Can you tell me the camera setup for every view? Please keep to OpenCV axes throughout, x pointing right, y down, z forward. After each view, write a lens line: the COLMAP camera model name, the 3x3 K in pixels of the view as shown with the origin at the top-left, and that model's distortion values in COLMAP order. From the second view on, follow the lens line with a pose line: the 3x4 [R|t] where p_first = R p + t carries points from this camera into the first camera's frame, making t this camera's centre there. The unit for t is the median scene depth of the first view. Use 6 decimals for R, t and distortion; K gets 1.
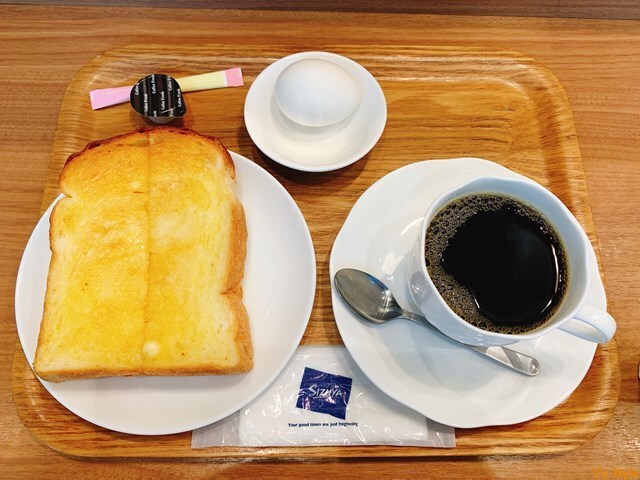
lens RADIAL K [[512.8, 0, 316.6], [0, 512.8, 242.3], [0, 0, 1]] dist [-0.004473, -0.009008]
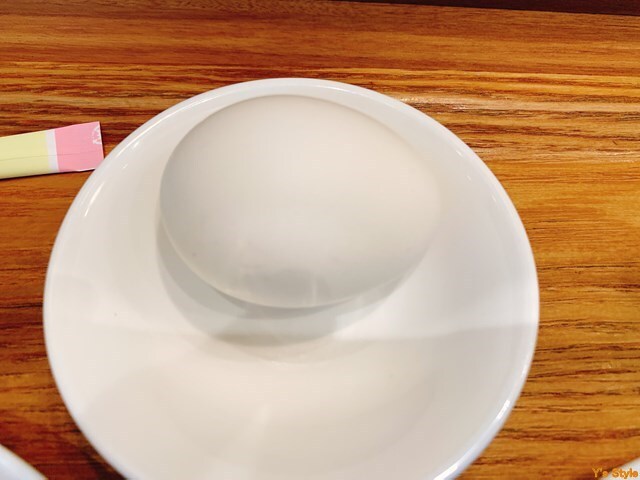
lens RADIAL K [[512.8, 0, 322.3], [0, 512.8, 238.0], [0, 0, 1]] dist [-0.004473, -0.009008]
pose [[0.999088, 0.002329, 0.042624, 0.000236], [0.002158, 0.994478, -0.104928, -0.232329], [-0.042633, 0.104924, 0.993566, 0.674516]]
